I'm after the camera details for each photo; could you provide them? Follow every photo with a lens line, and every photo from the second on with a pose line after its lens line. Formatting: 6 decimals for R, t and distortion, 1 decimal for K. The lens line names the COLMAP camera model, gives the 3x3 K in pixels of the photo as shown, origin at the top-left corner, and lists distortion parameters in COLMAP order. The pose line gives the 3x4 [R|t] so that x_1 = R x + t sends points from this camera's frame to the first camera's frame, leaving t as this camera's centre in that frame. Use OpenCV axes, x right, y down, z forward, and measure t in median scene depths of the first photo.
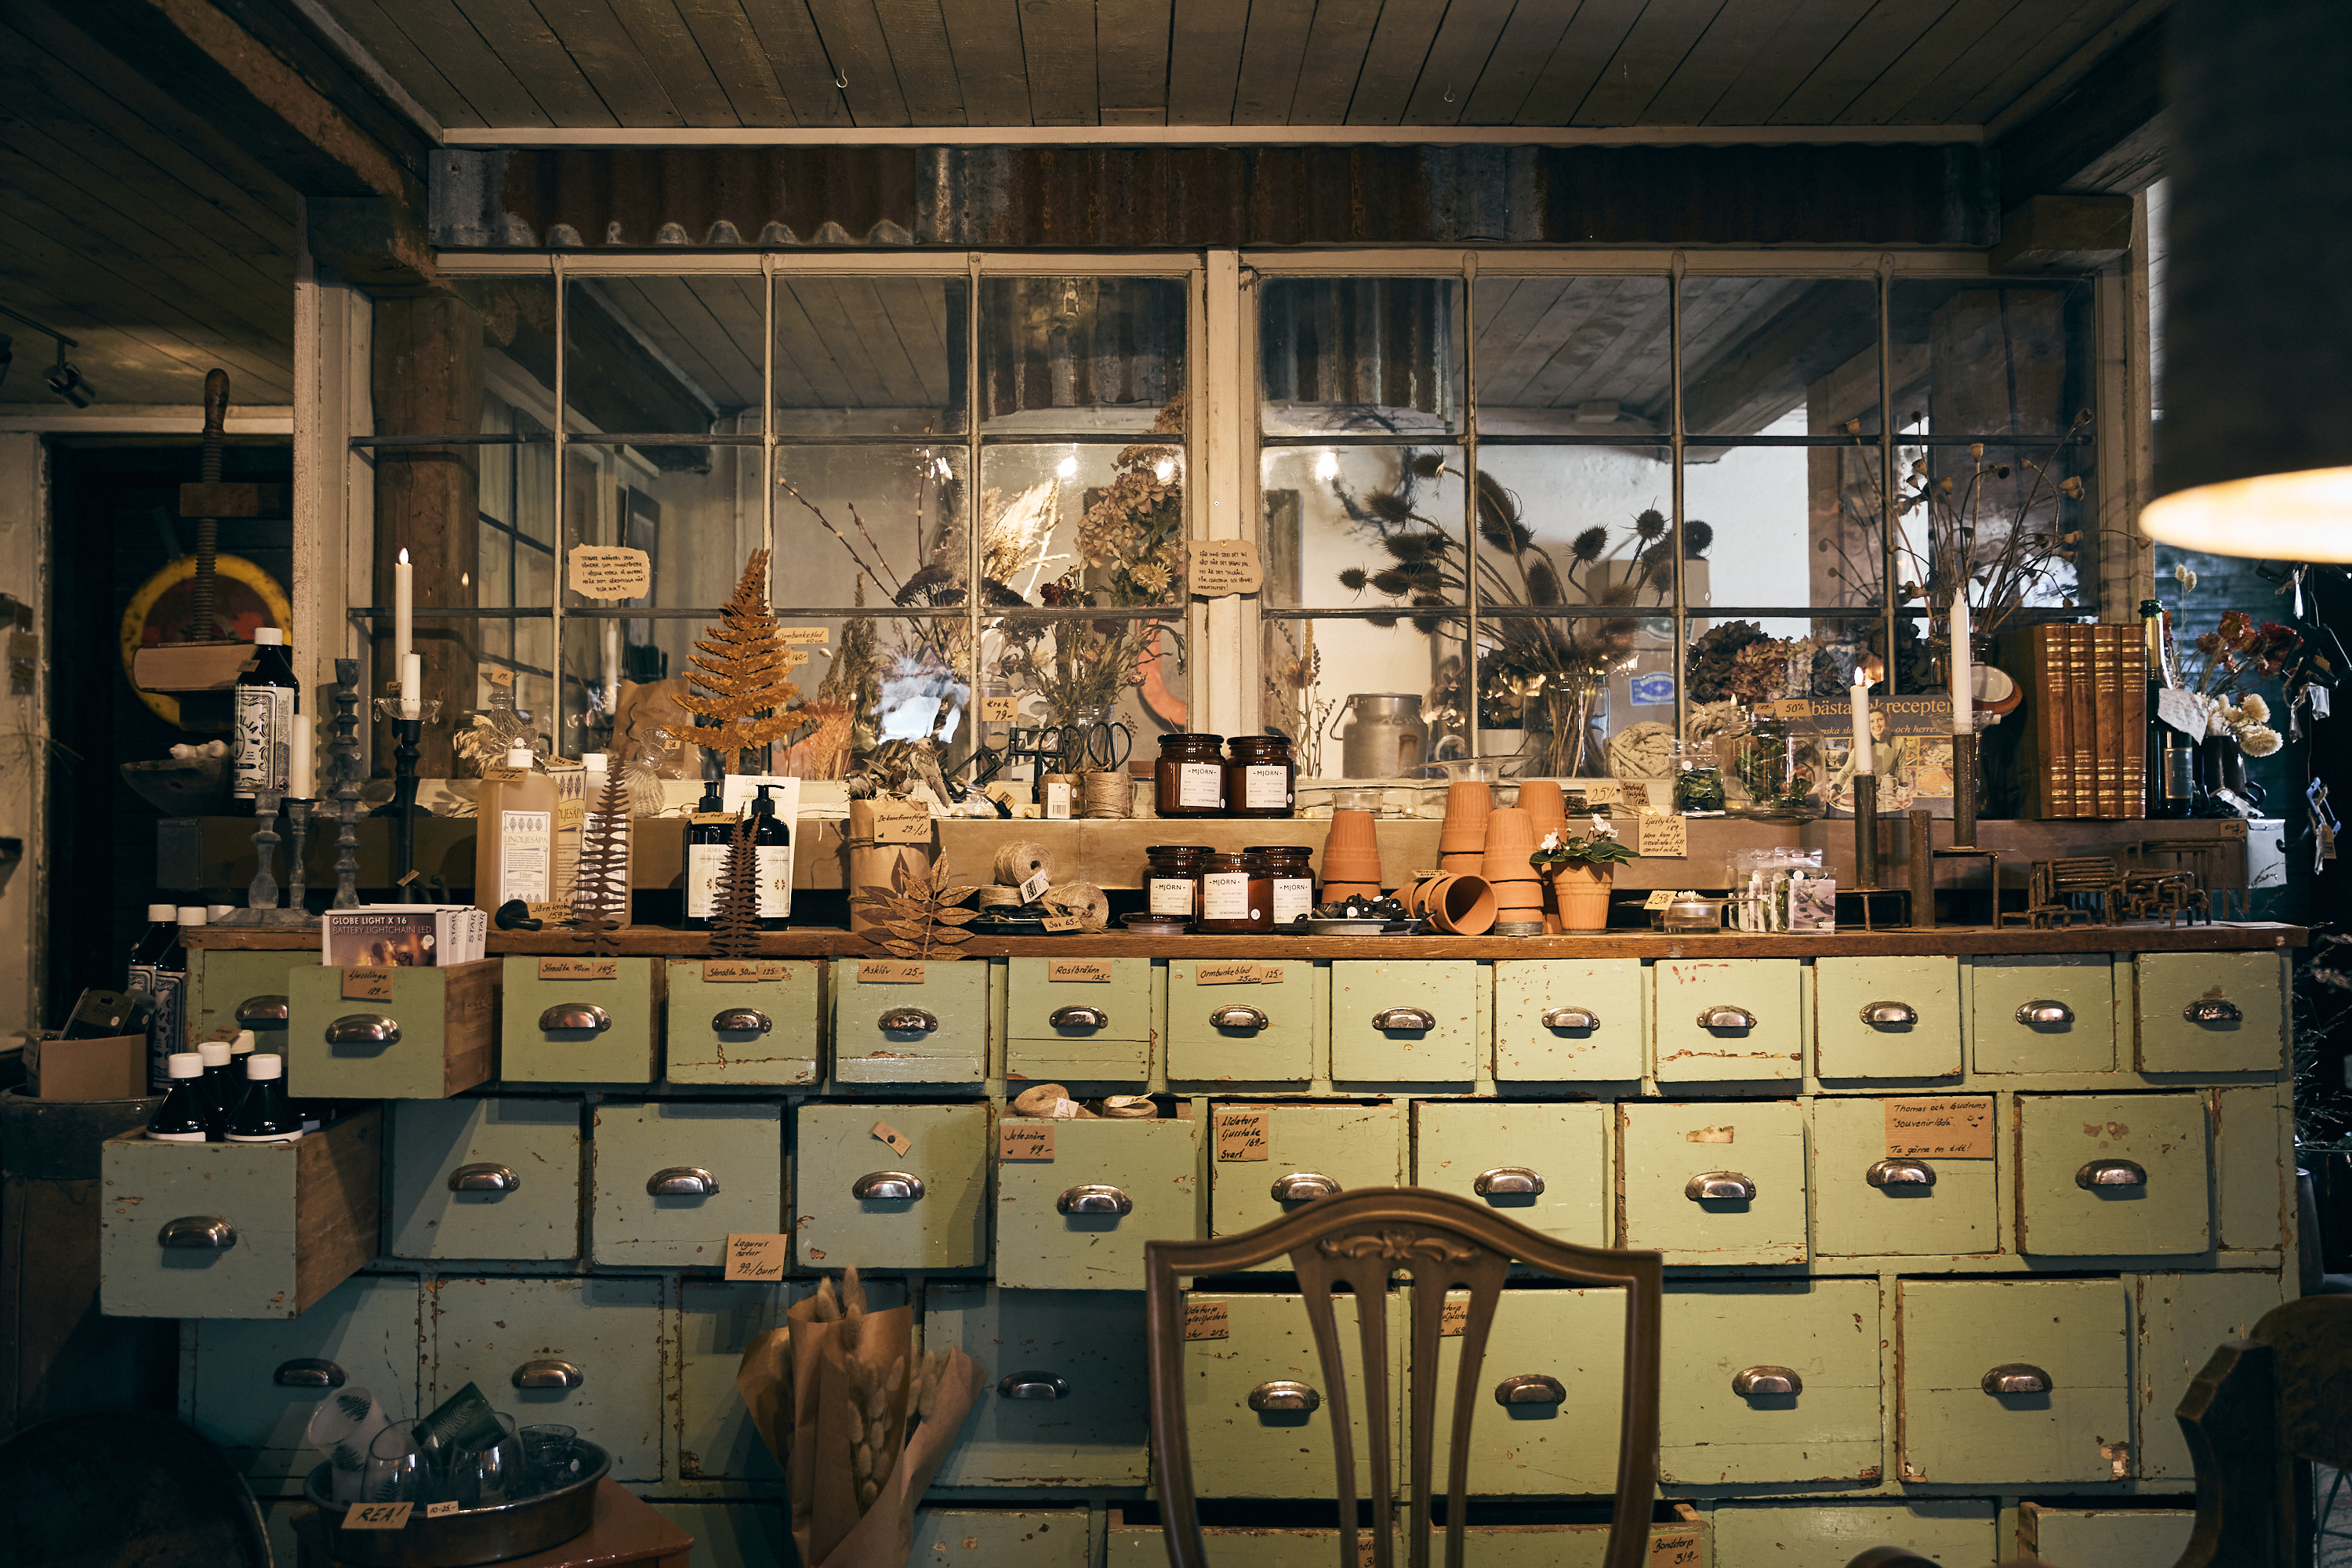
lens RADIAL K [[2096.1, 0, 1127.3], [0, 2096.1, 787.4], [0, 0, 1]] dist [-0.051568, 0.087075]
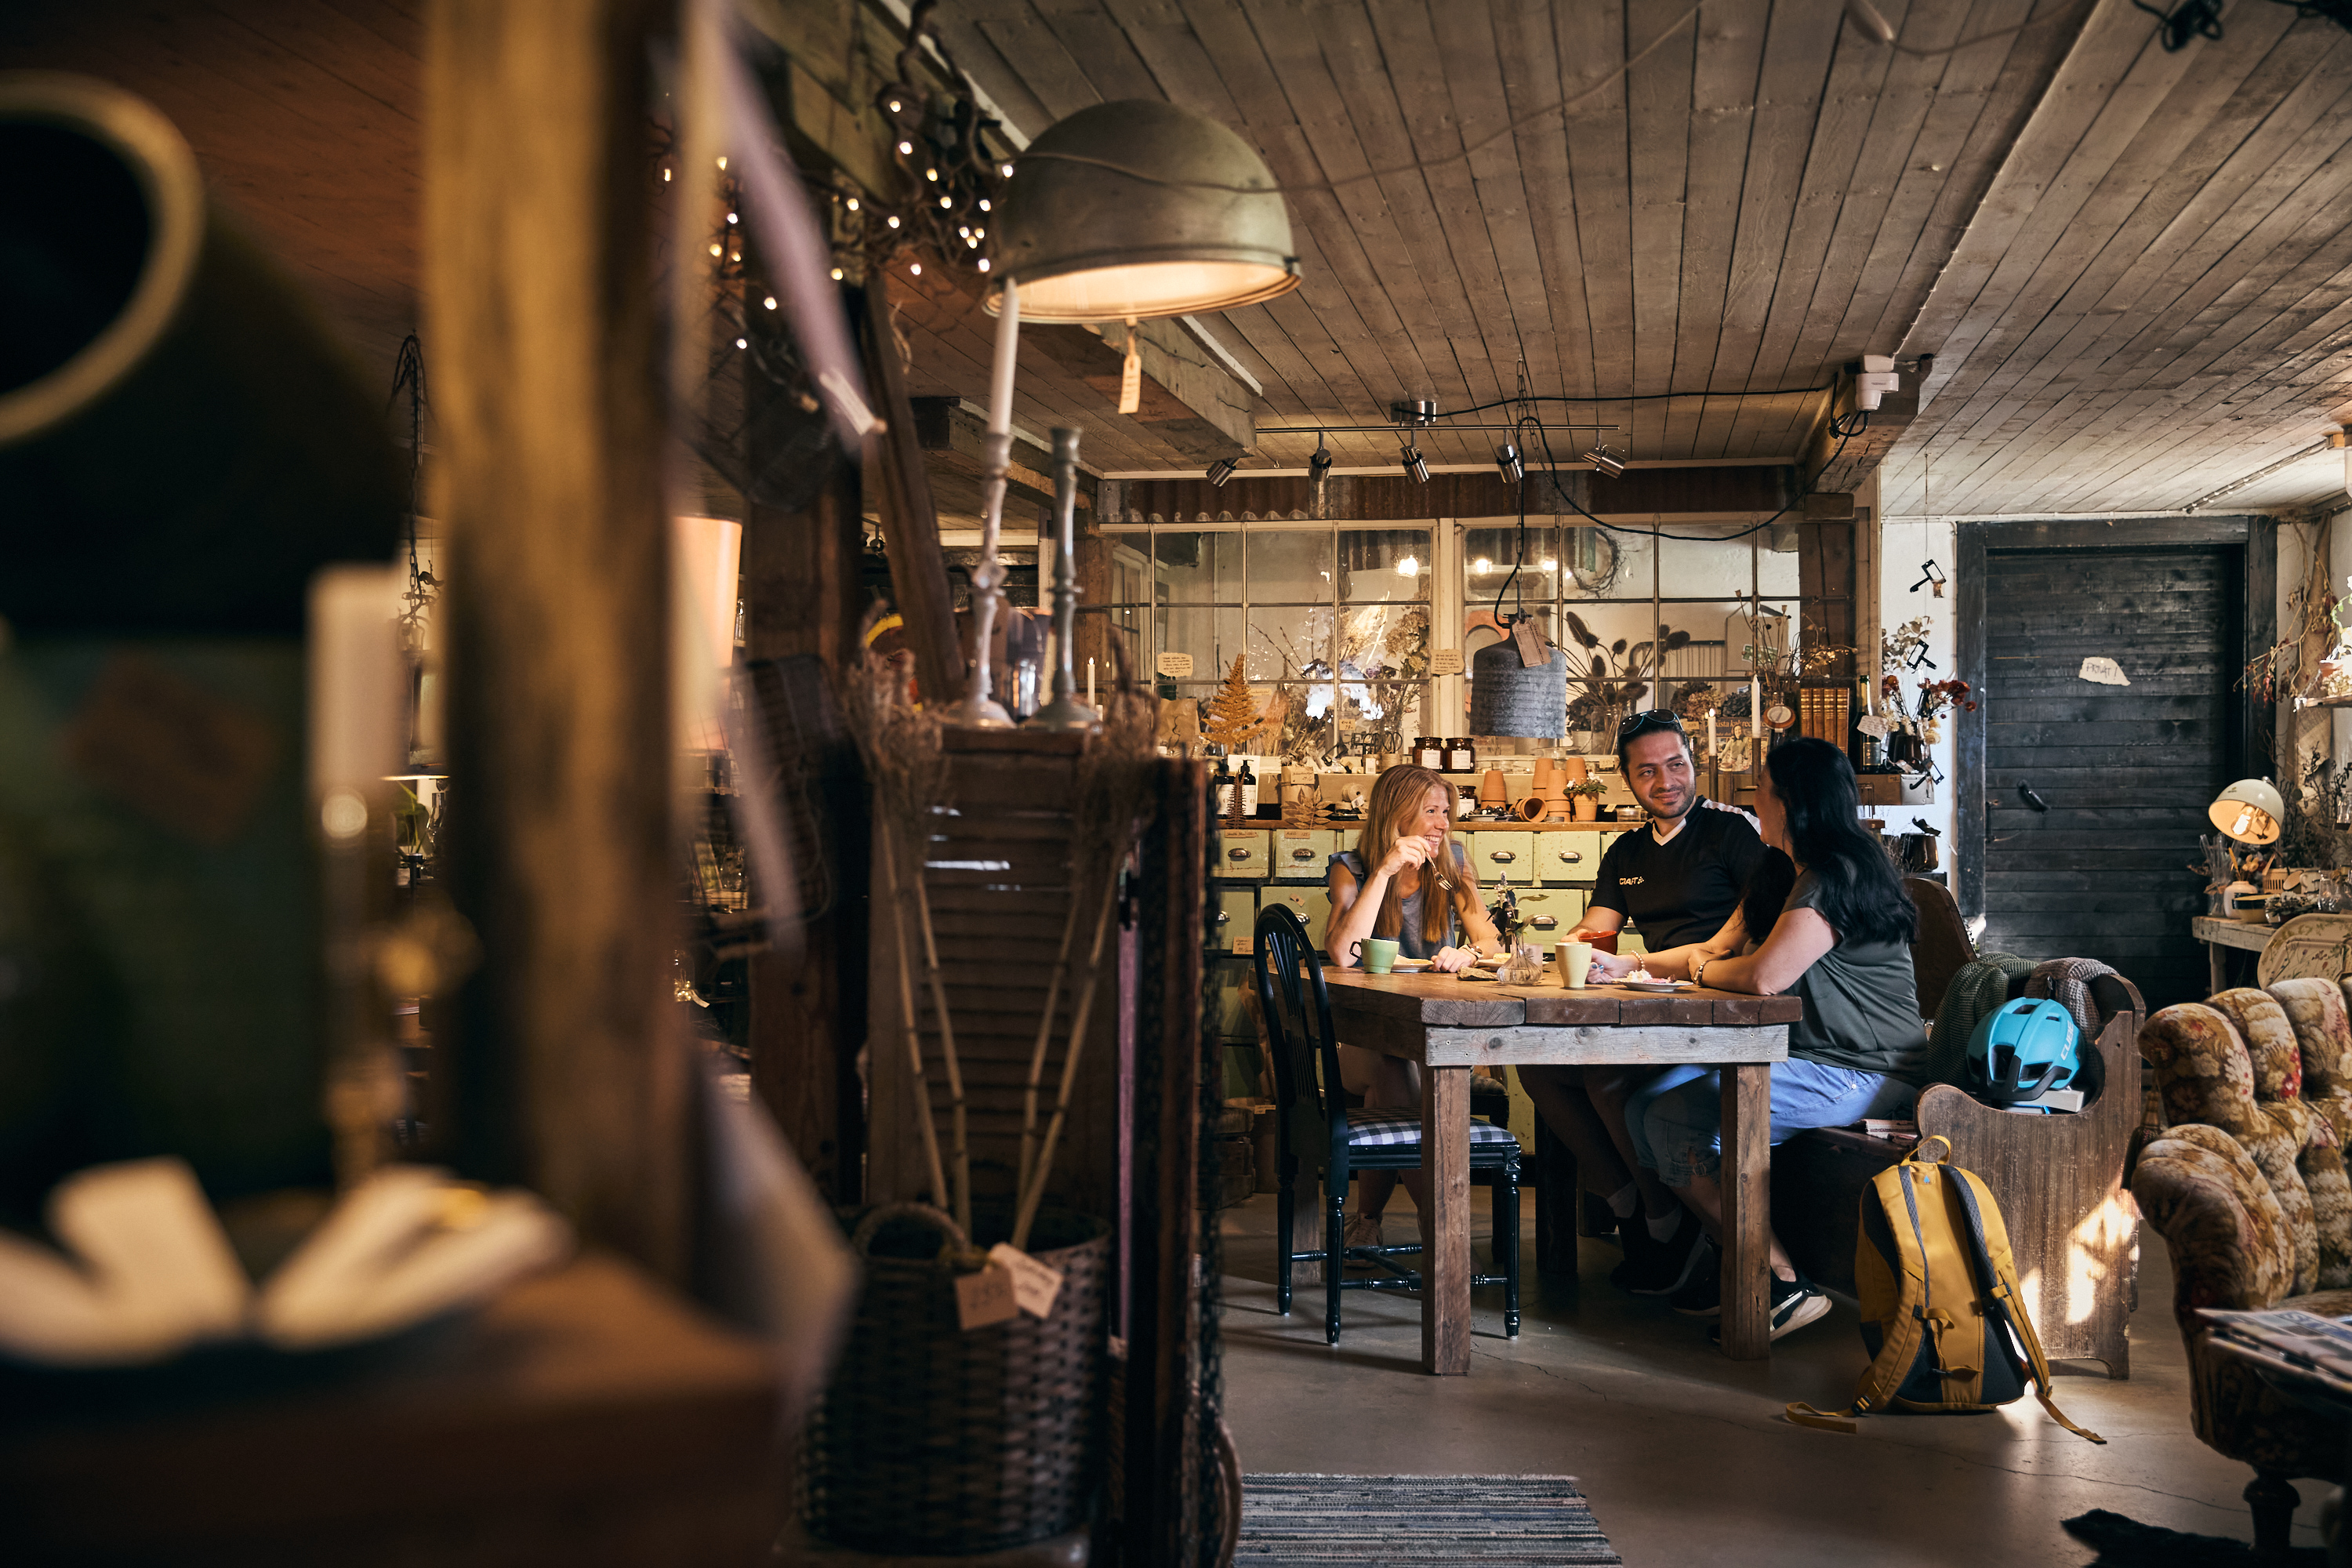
lens RADIAL K [[2565.0, 0, 1176.0], [0, 2565.0, 784.0], [0, 0, 1]] dist [0.008854, 0.070753]
pose [[0.985306, 0.001698, -0.170789, 0.248262], [0.002543, 0.999694, 0.024606, -0.045469], [0.170779, -0.024679, 0.985000, -1.896088]]
